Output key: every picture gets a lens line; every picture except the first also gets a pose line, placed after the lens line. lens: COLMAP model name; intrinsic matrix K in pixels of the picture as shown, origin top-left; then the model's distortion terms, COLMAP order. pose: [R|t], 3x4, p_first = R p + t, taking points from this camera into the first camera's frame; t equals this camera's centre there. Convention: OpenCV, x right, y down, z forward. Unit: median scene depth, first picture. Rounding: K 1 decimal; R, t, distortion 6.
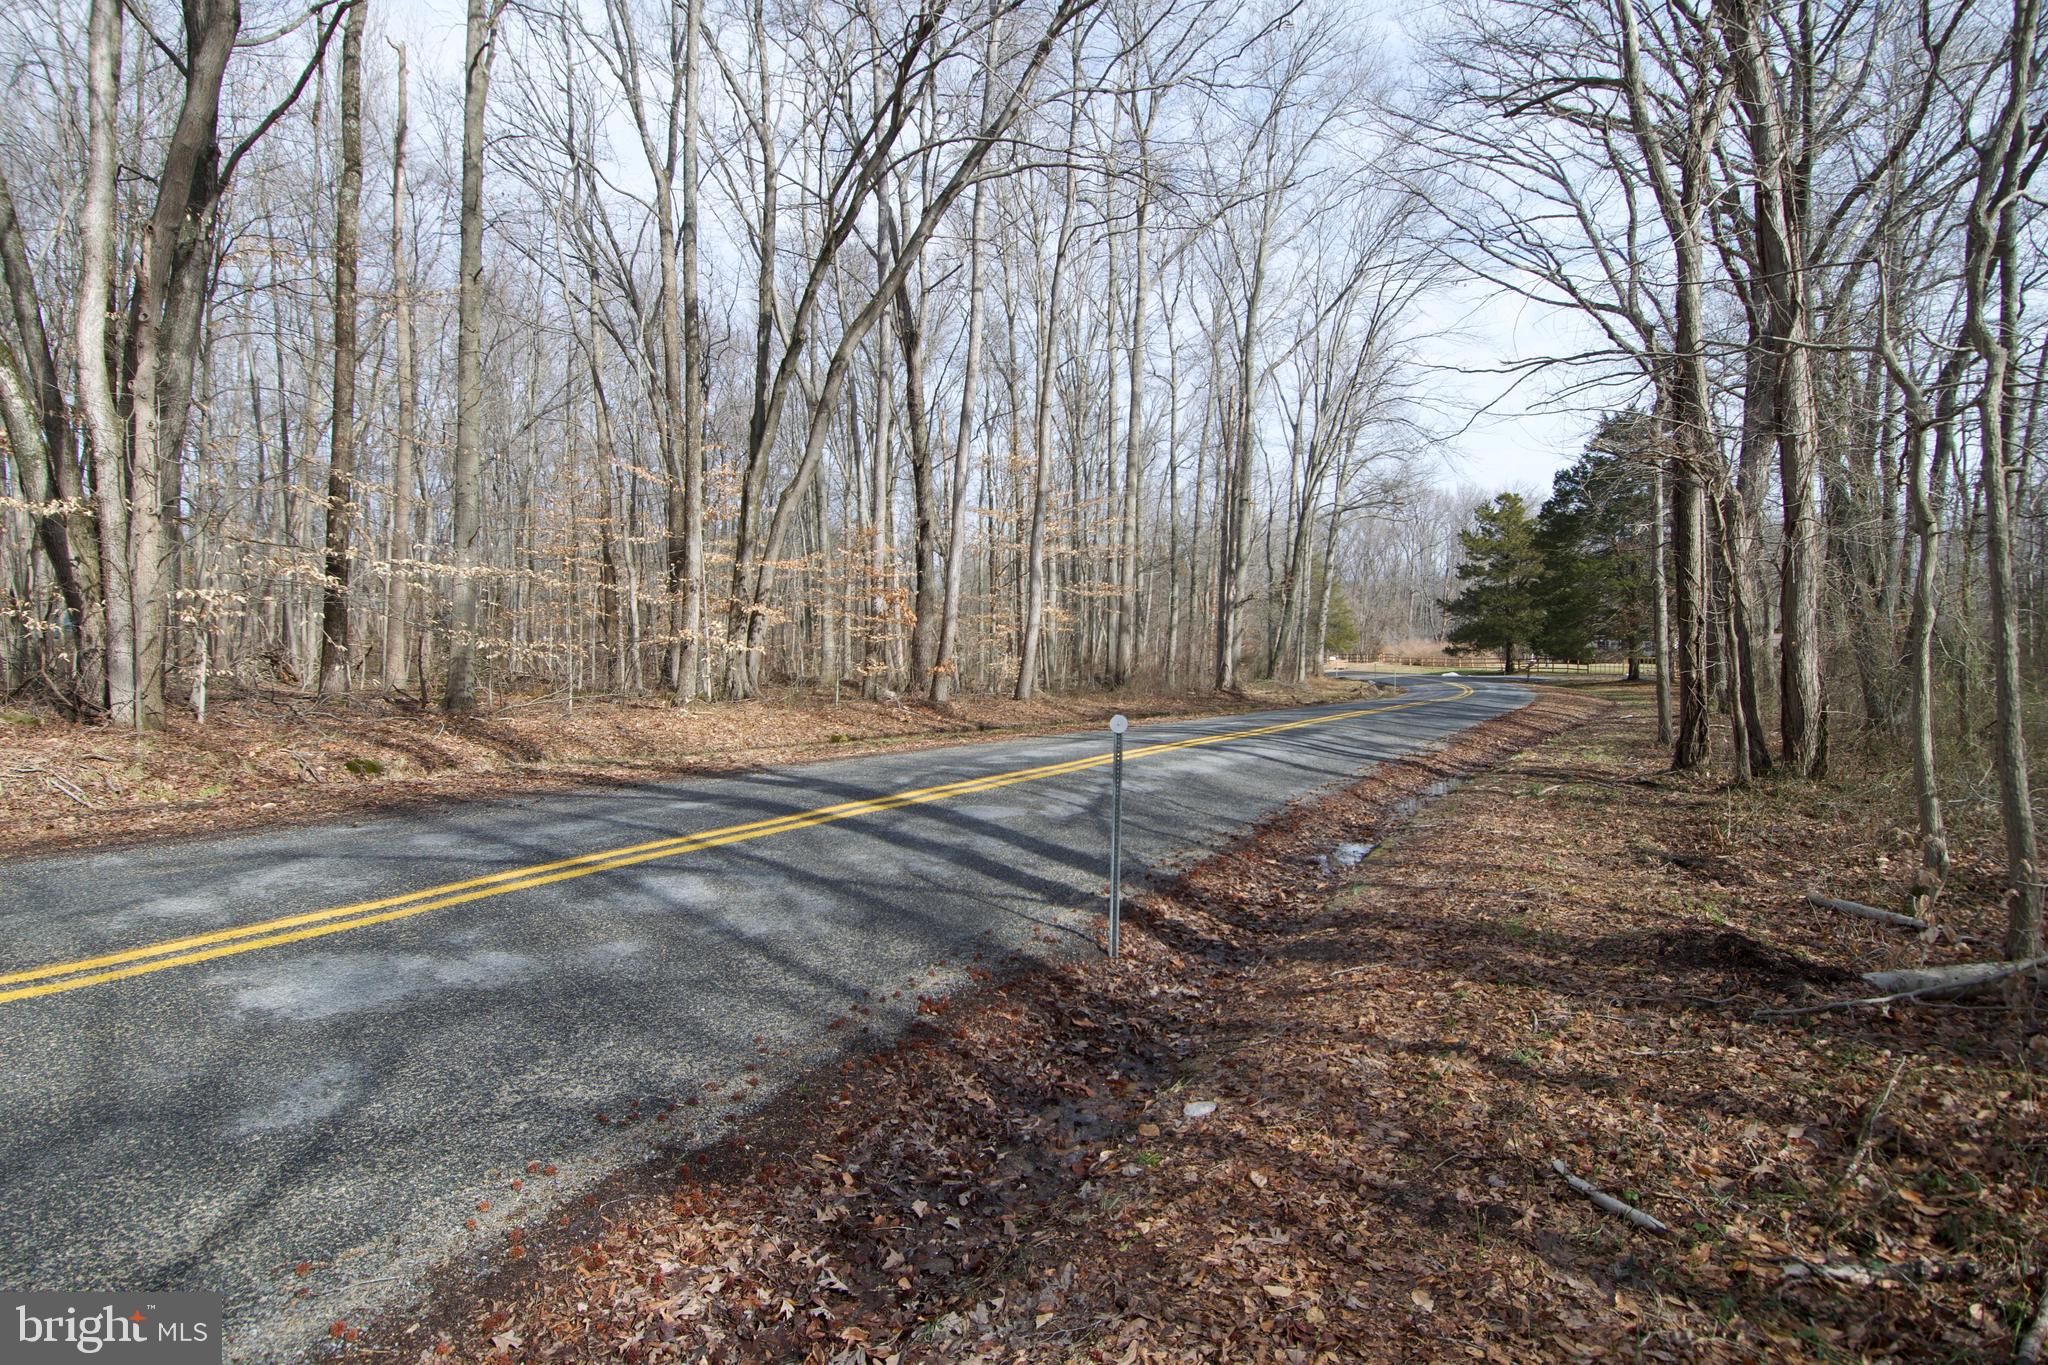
lens RADIAL K [[1064.2, 0, 1024.6], [0, 1064.2, 681.0], [0, 0, 1]] dist [0.004583, -0.000733]
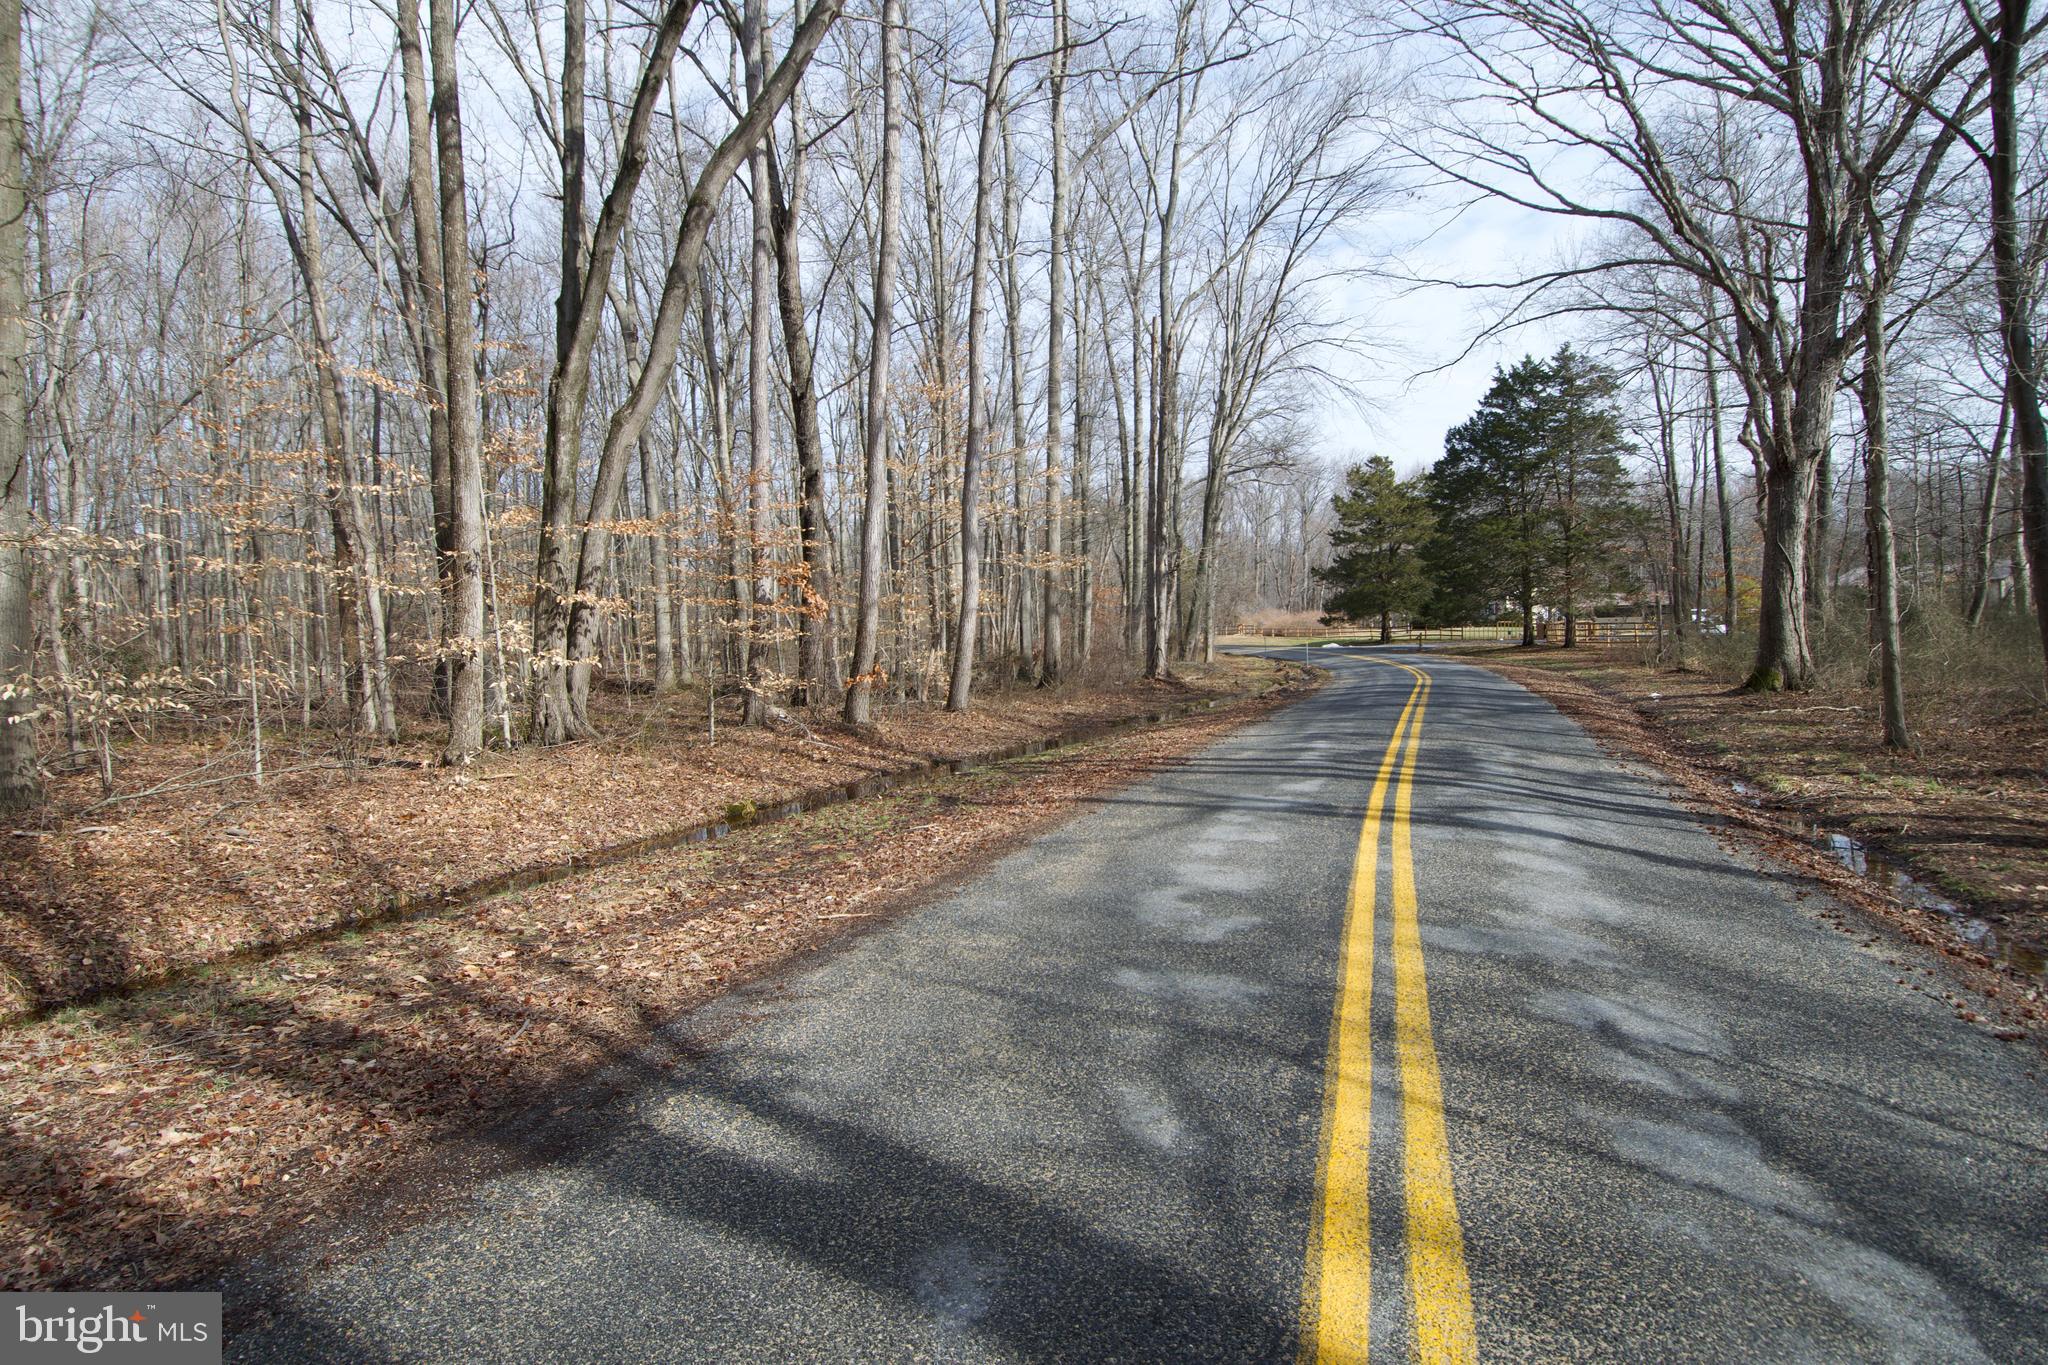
lens RADIAL K [[1064.2, 0, 1023.9], [0, 1064.2, 680.0], [0, 0, 1]] dist [0.004583, -0.000733]
pose [[0.986320, -0.040528, 0.159781, -0.083600], [0.037476, 0.999054, 0.022068, -0.020678], [-0.160524, -0.015778, 0.986906, 0.292164]]
